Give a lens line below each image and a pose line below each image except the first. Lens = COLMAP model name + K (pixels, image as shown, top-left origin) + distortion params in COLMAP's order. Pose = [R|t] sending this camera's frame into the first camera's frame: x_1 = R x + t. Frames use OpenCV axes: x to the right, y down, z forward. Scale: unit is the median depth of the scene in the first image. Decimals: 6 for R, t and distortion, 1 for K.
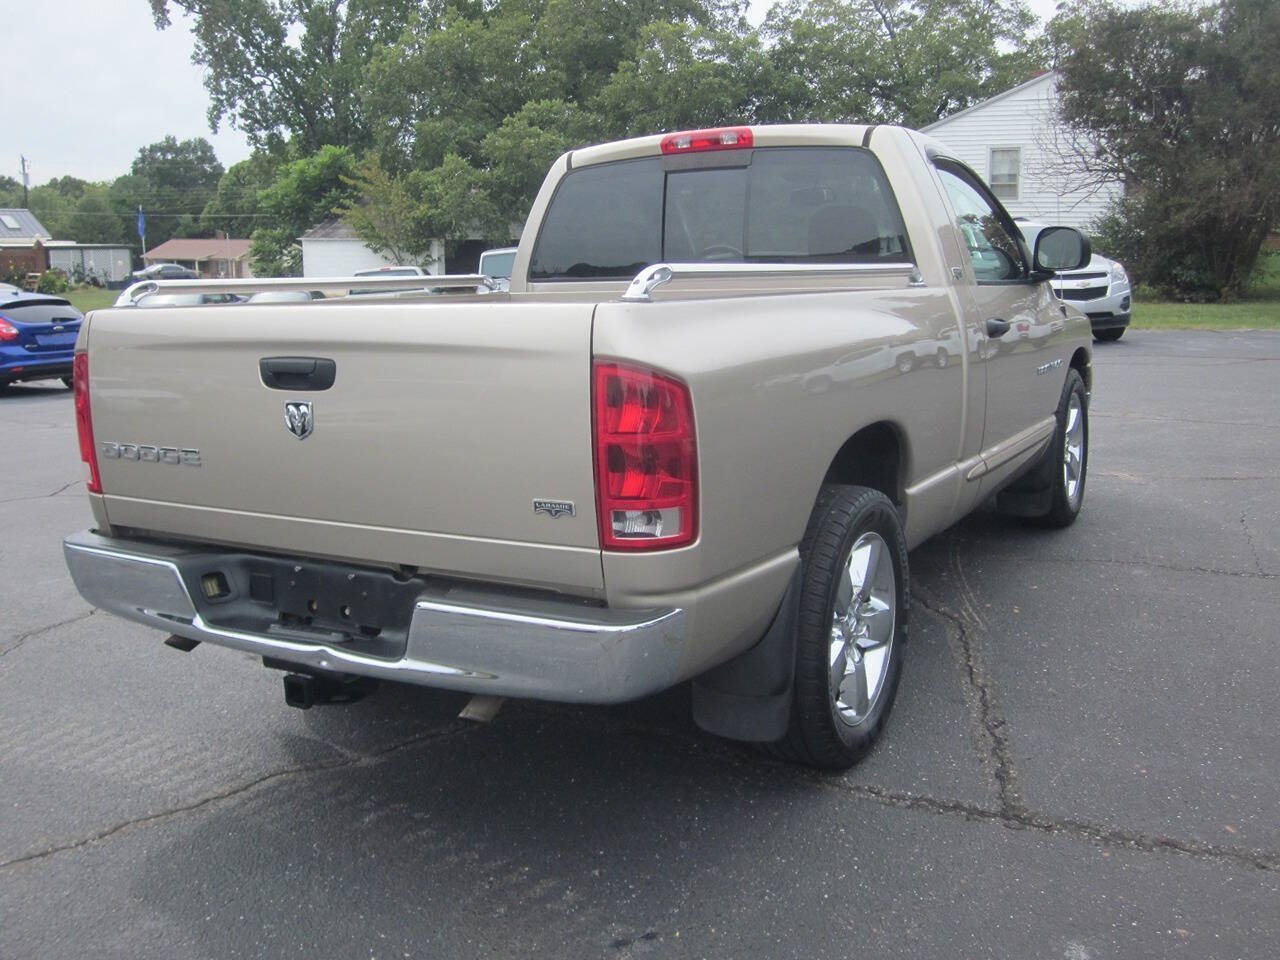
lens RADIAL K [[1214.5, 0, 640.0], [0, 1214.5, 480.0], [0, 0, 1]] dist [-0.050066, 0.013758]
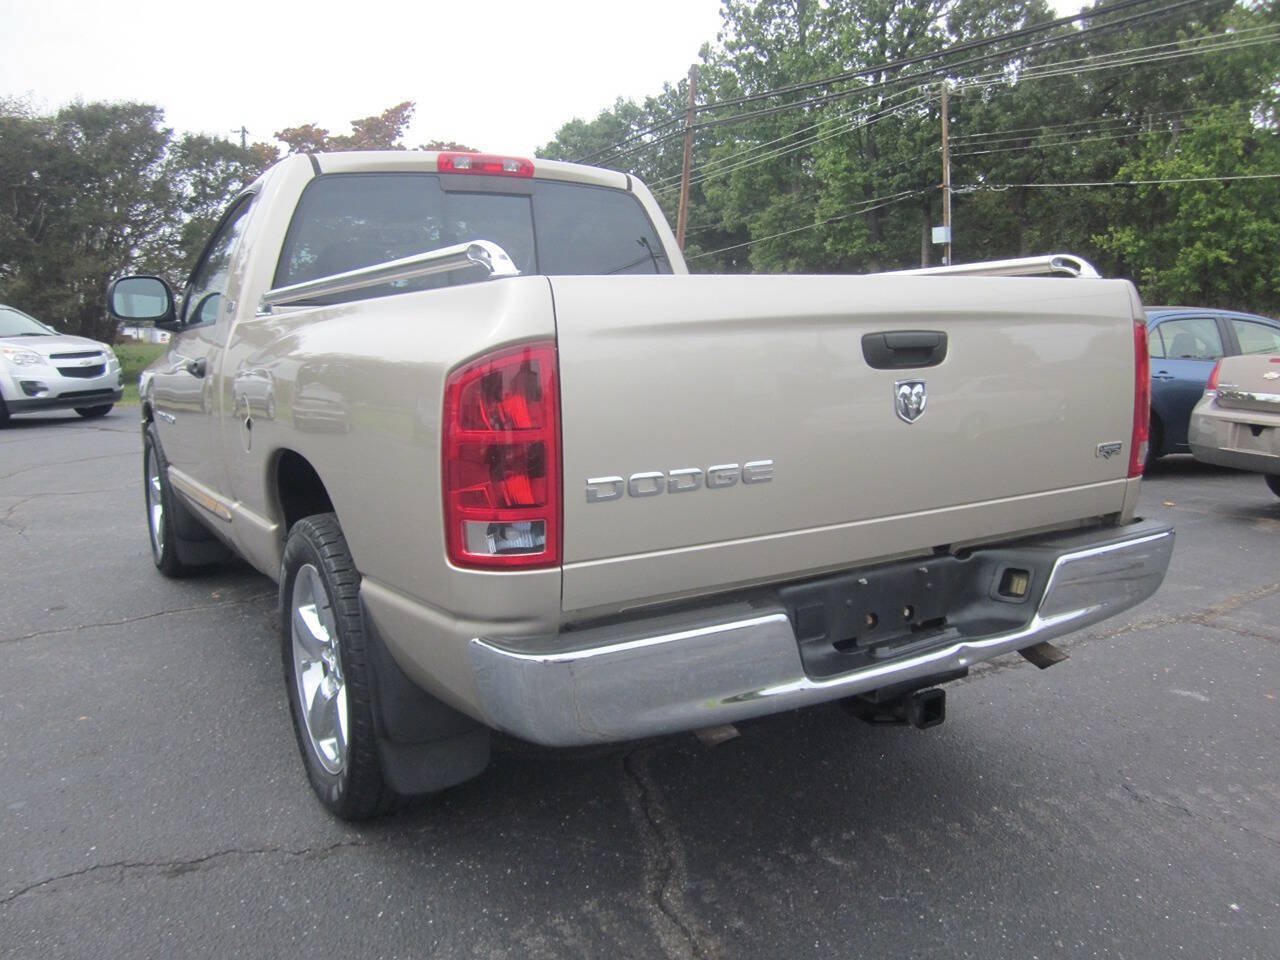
lens RADIAL K [[1060.8, 0, 641.4], [0, 1060.8, 483.3], [0, 0, 1]] dist [-0.019023, 0.001561]
pose [[0.469970, -0.110757, 0.875706, -0.905046], [0.169005, 0.985033, 0.033884, -0.042706], [-0.866352, 0.132074, 0.481654, 0.683333]]
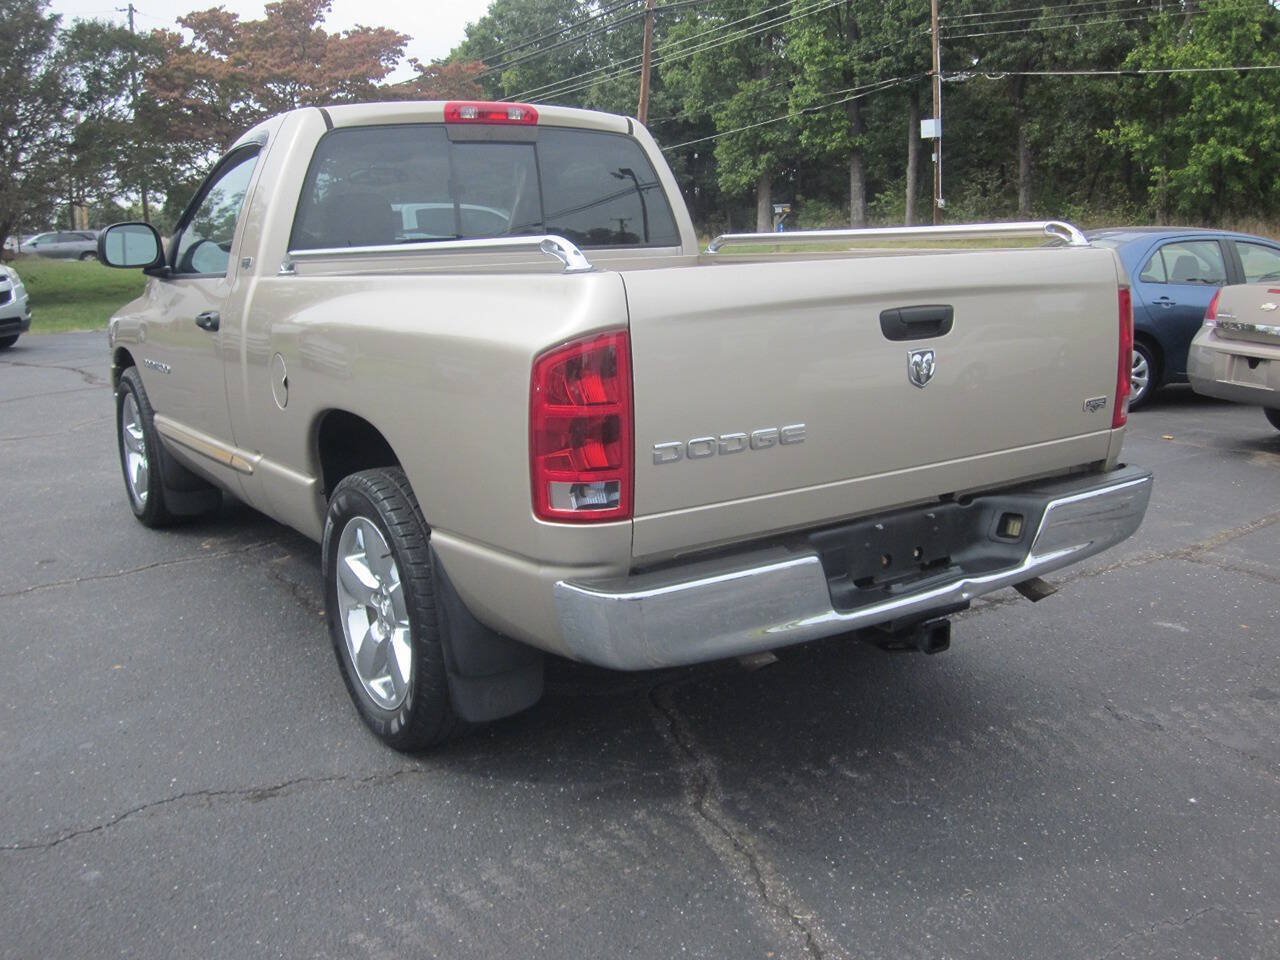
lens RADIAL K [[1214.5, 0, 640.0], [0, 1214.5, 480.0], [0, 0, 1]] dist [-0.050066, 0.013758]
pose [[0.431649, -0.167130, 0.886424, -1.100902], [0.177245, 0.979243, 0.098320, -0.084569], [-0.884457, 0.114674, 0.452312, 0.647067]]
